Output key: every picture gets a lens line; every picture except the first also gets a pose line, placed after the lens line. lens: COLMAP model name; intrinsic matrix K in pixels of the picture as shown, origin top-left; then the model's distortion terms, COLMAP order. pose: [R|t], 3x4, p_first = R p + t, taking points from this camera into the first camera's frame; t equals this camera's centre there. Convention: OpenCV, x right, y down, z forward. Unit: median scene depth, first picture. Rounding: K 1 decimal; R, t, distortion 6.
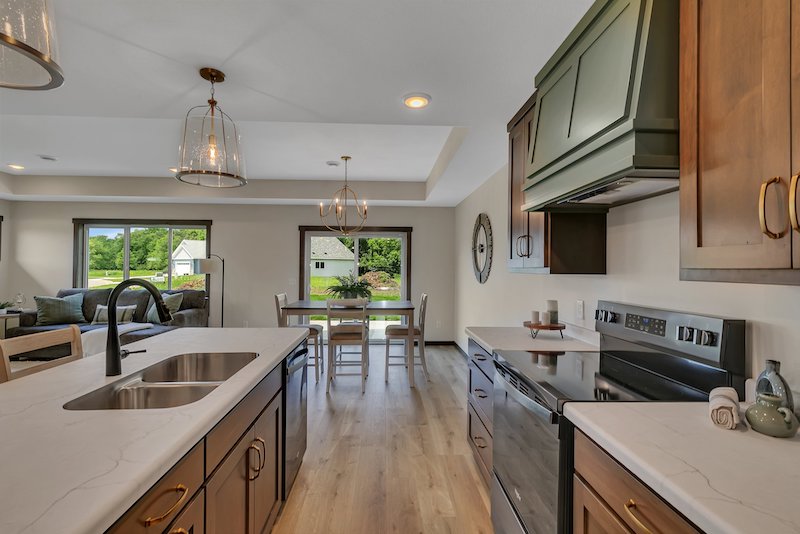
lens RADIAL K [[374.2, 0, 400.0], [0, 374.2, 267.0], [0, 0, 1]] dist [0.003080, 0.000544]
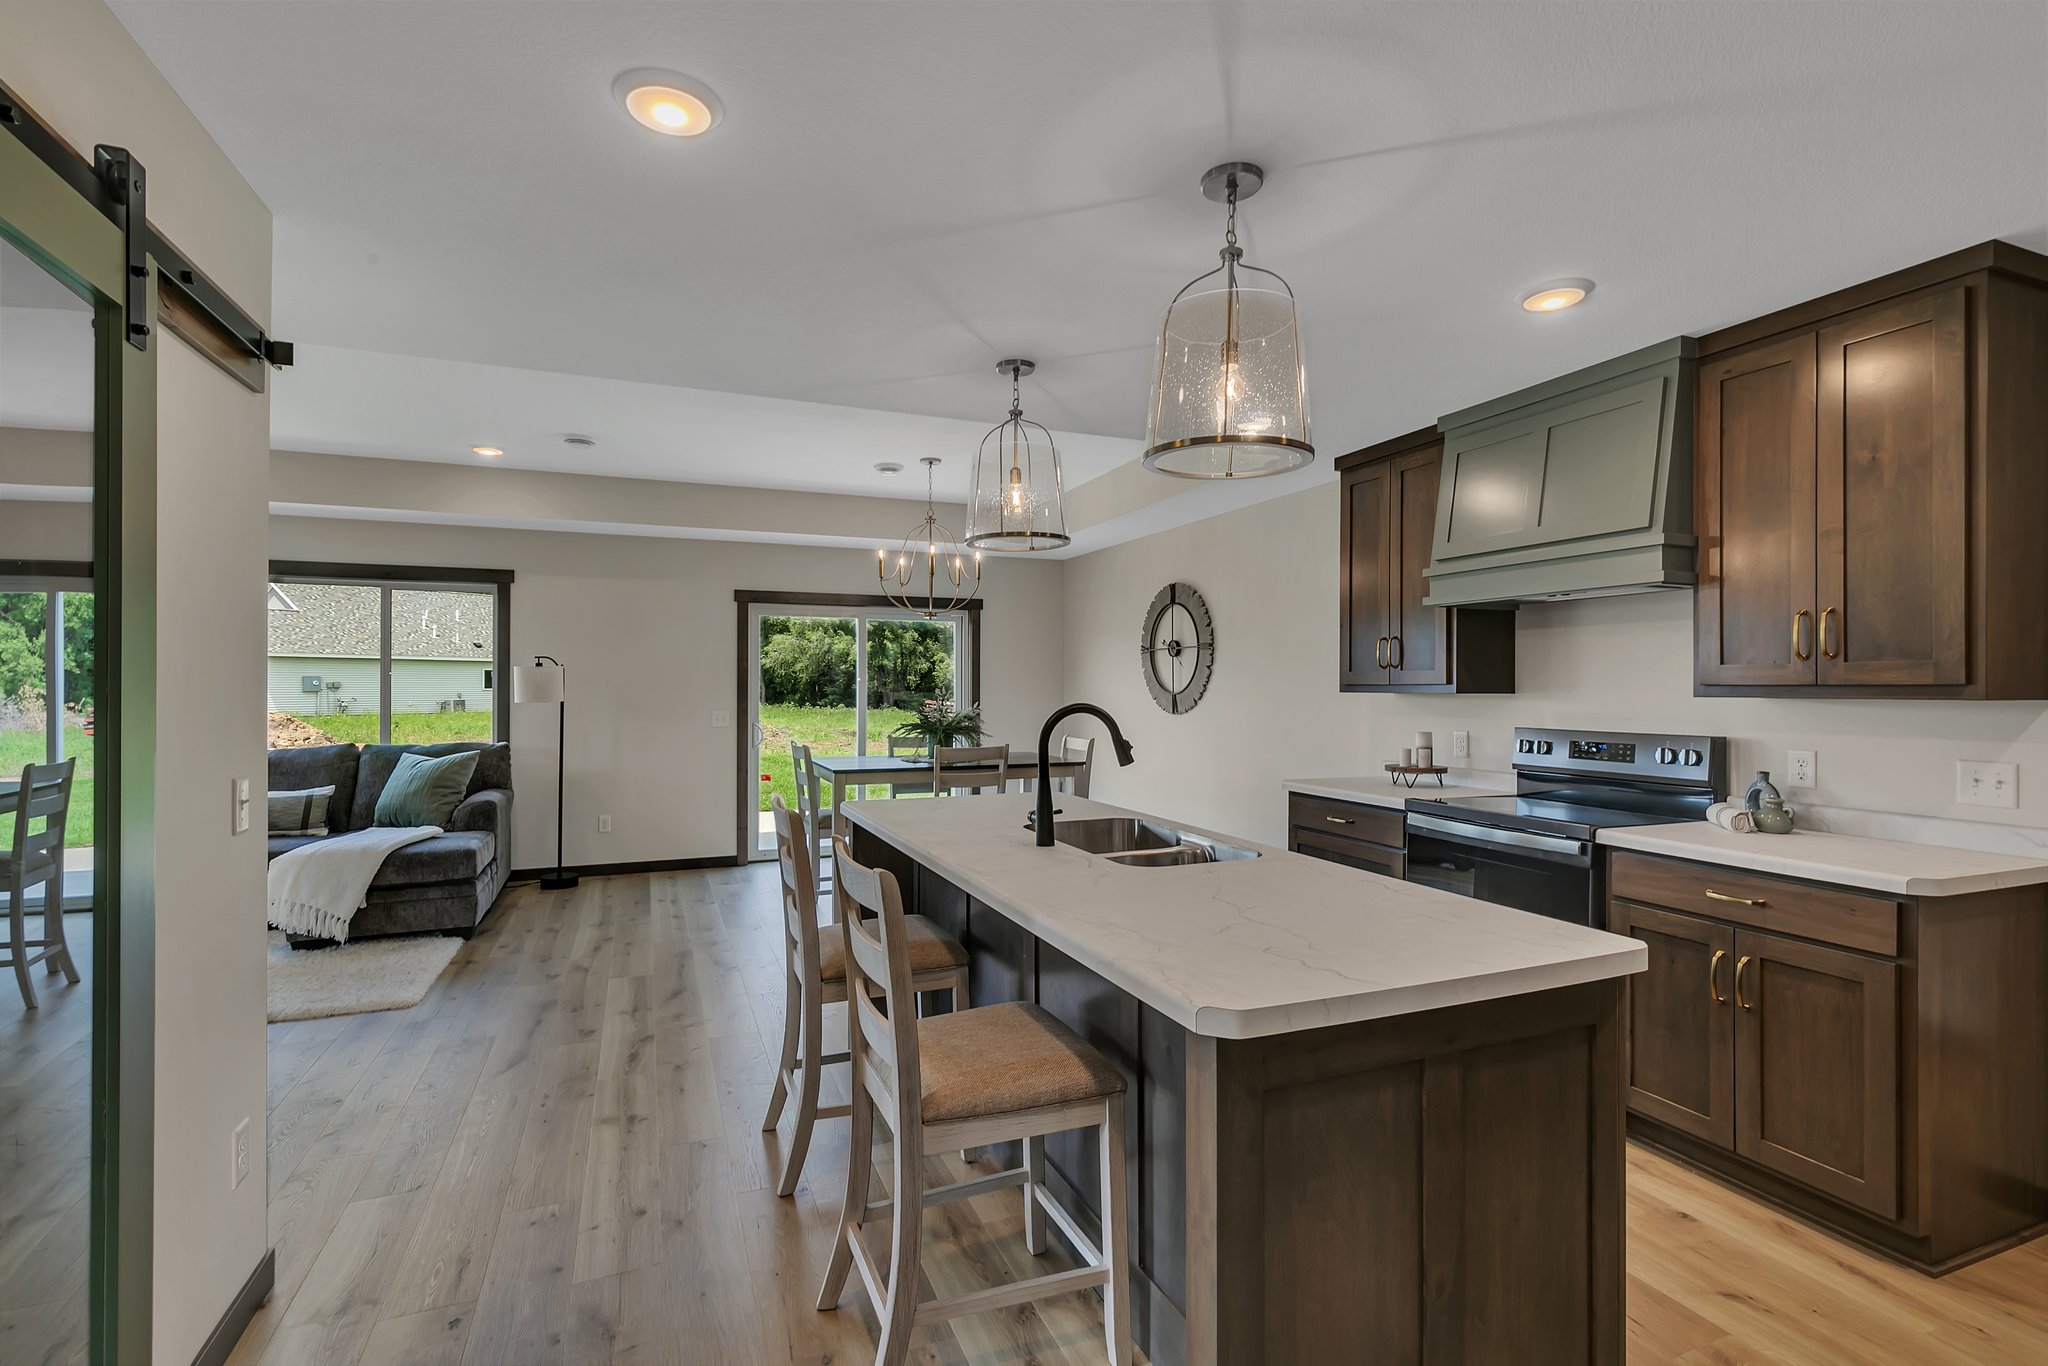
lens RADIAL K [[937.6, 0, 1024.0], [0, 937.6, 683.0], [0, 0, 1]] dist [0.007307, 0.000616]
pose [[0.944455, -0.004414, 0.328610, -0.368264], [0.004622, 0.999989, 0.000149, -0.001737], [-0.328607, 0.001378, 0.944466, -0.163495]]
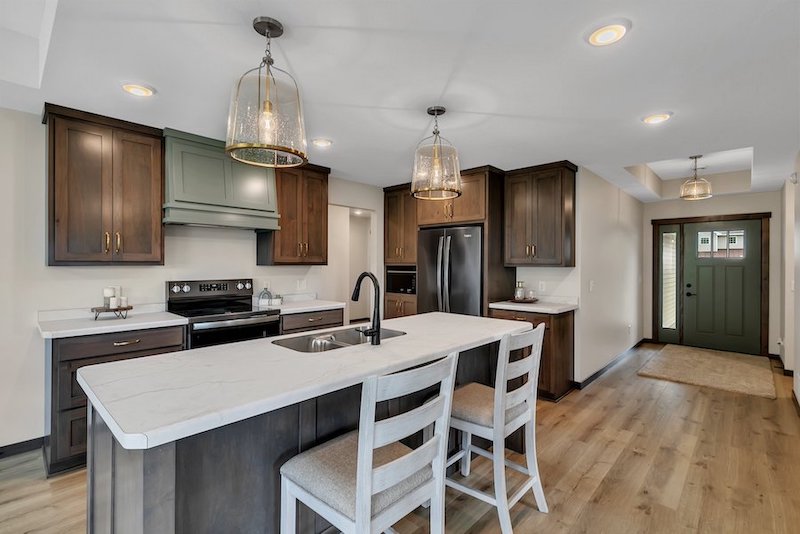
lens RADIAL K [[374.2, 0, 400.0], [0, 374.2, 267.0], [0, 0, 1]] dist [0.003080, 0.000544]
pose [[-0.697296, -0.017216, 0.716577, -0.481297], [-0.009467, 0.999846, 0.014809, -0.002193], [-0.716721, 0.003542, -0.697351, 0.507852]]
